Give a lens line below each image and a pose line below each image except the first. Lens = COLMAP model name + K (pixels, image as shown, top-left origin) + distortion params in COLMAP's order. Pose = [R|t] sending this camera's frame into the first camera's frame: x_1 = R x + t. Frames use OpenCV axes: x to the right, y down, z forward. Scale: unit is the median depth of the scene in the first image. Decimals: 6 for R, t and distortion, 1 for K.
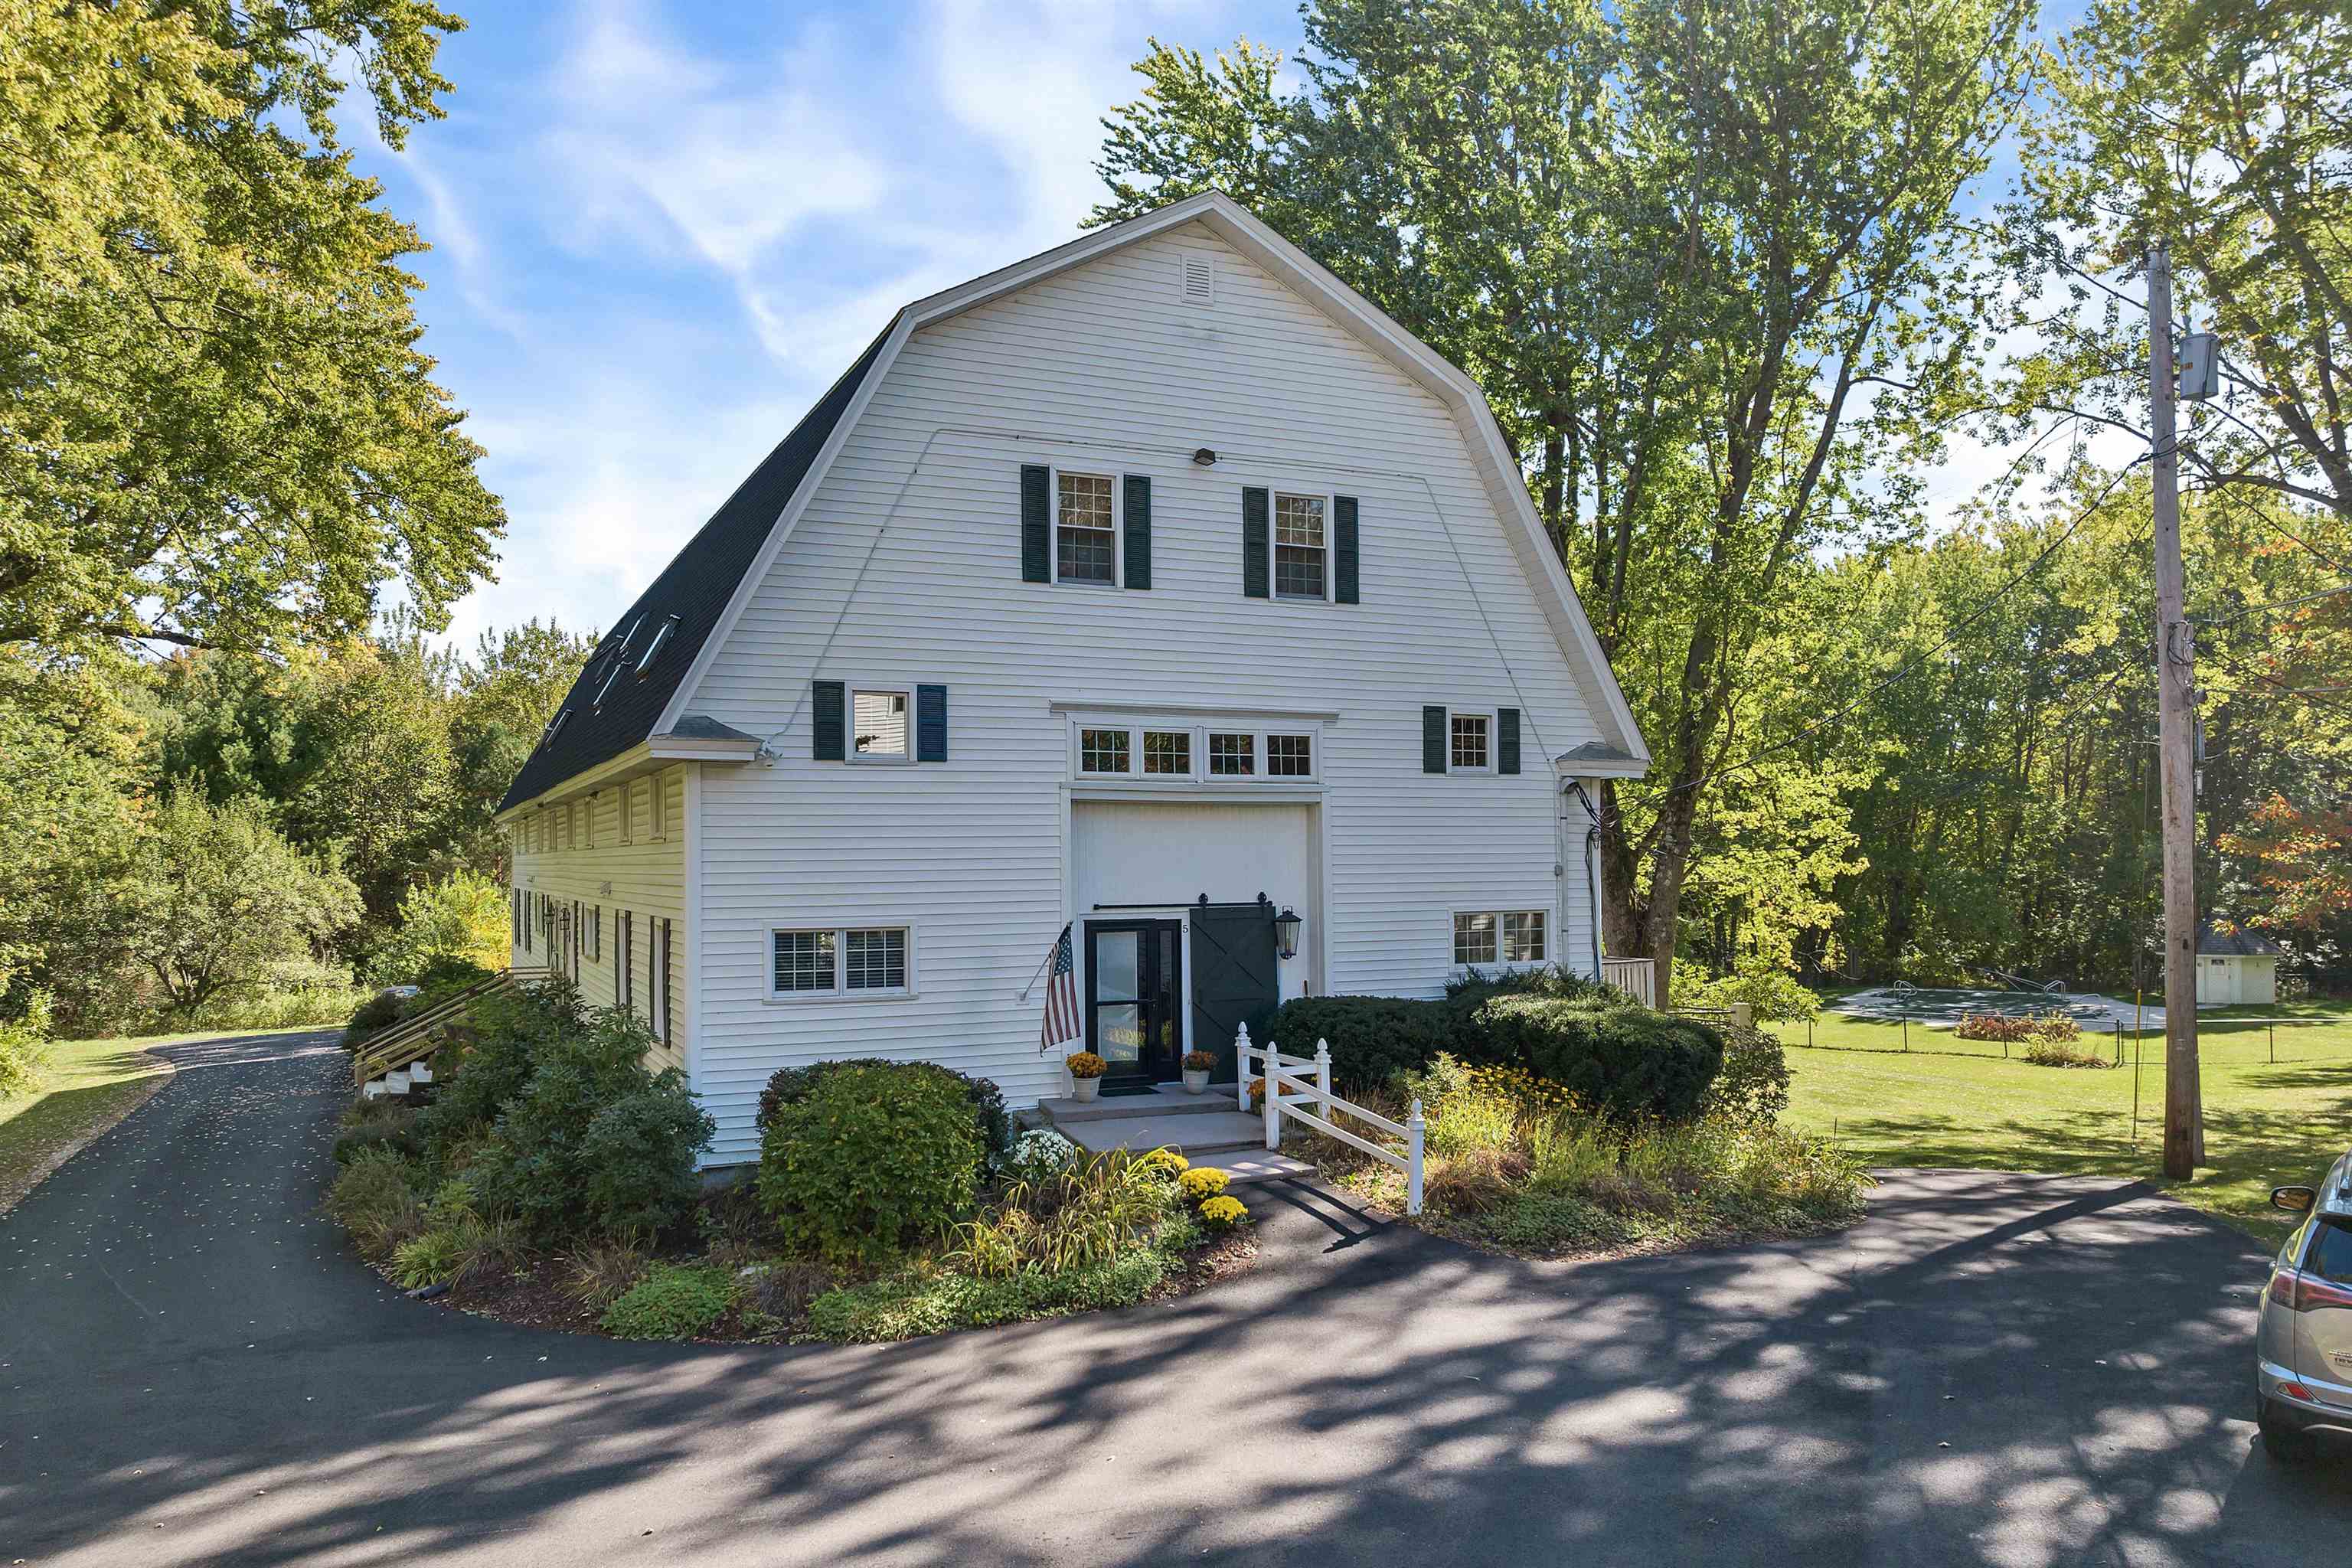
lens RADIAL K [[1702.2, 0, 1176.0], [0, 1702.2, 784.0], [0, 0, 1]] dist [-0.032383, 0.002177]
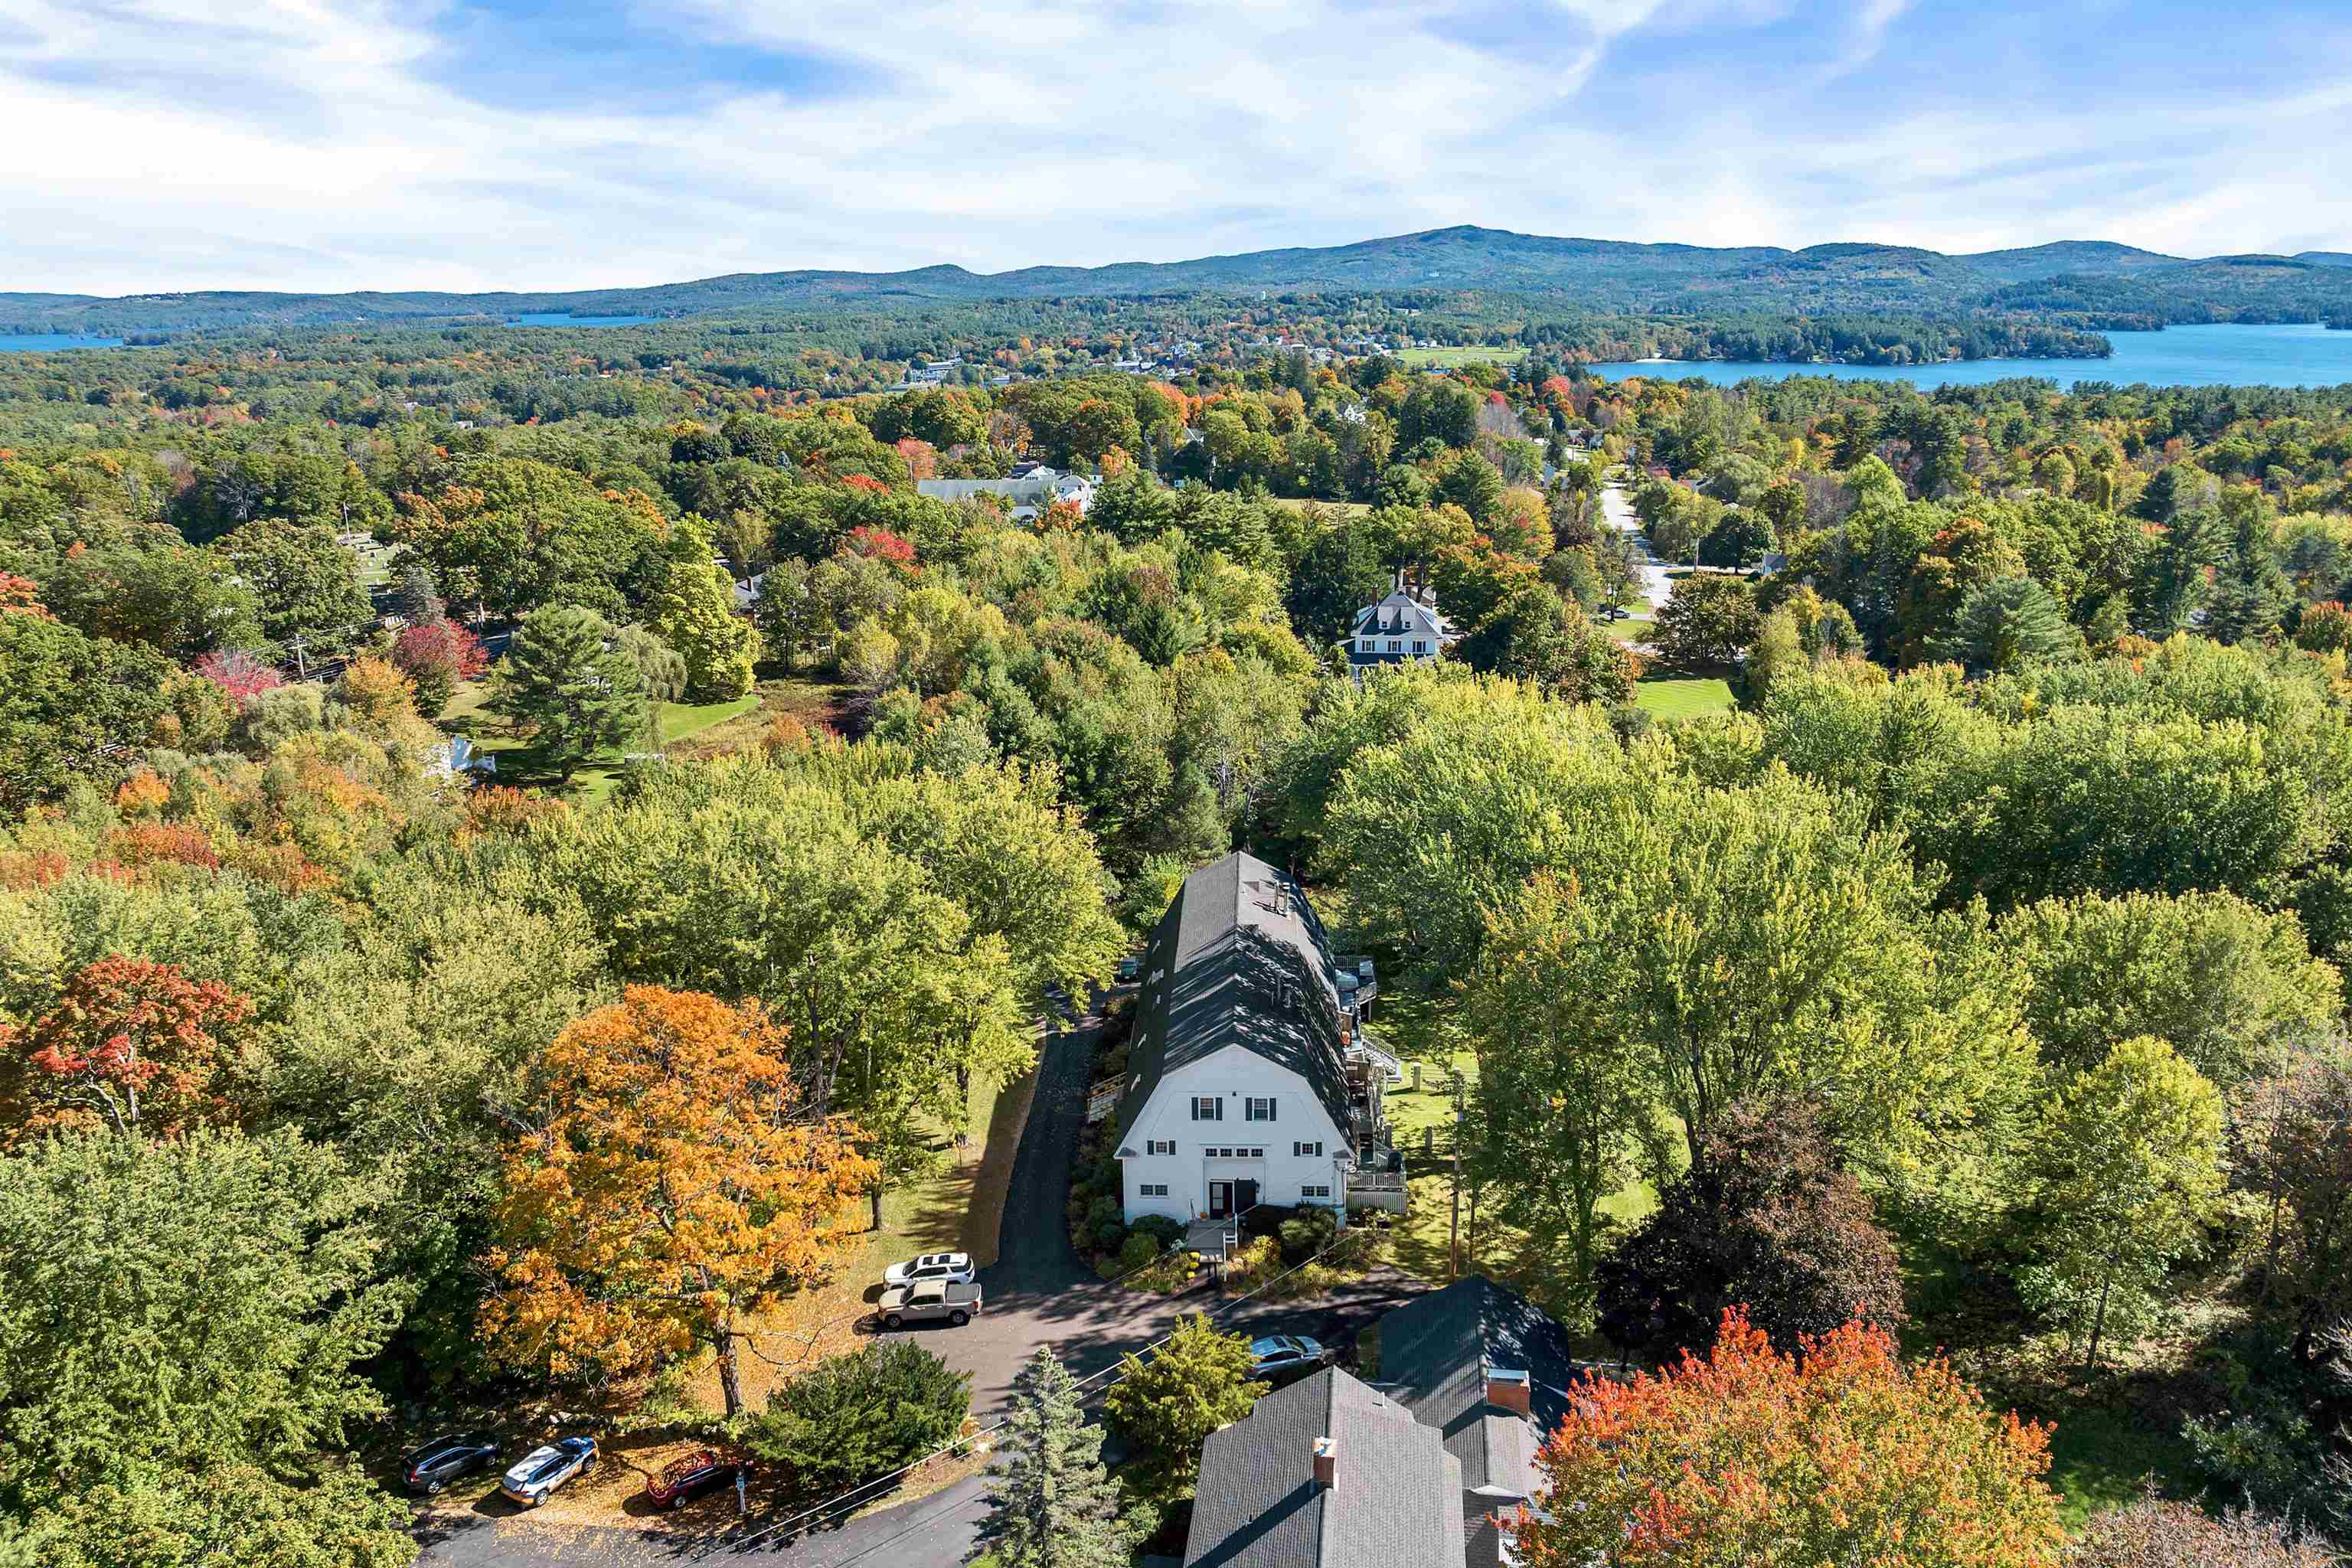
lens RADIAL K [[1702.2, 0, 1176.0], [0, 1702.2, 784.0], [0, 0, 1]] dist [-0.032383, 0.002177]
pose [[0.892876, 0.116203, -0.435051, 1.712423], [0.012479, 0.959374, 0.281861, -2.214702], [0.450130, -0.257096, 0.855152, -2.653971]]
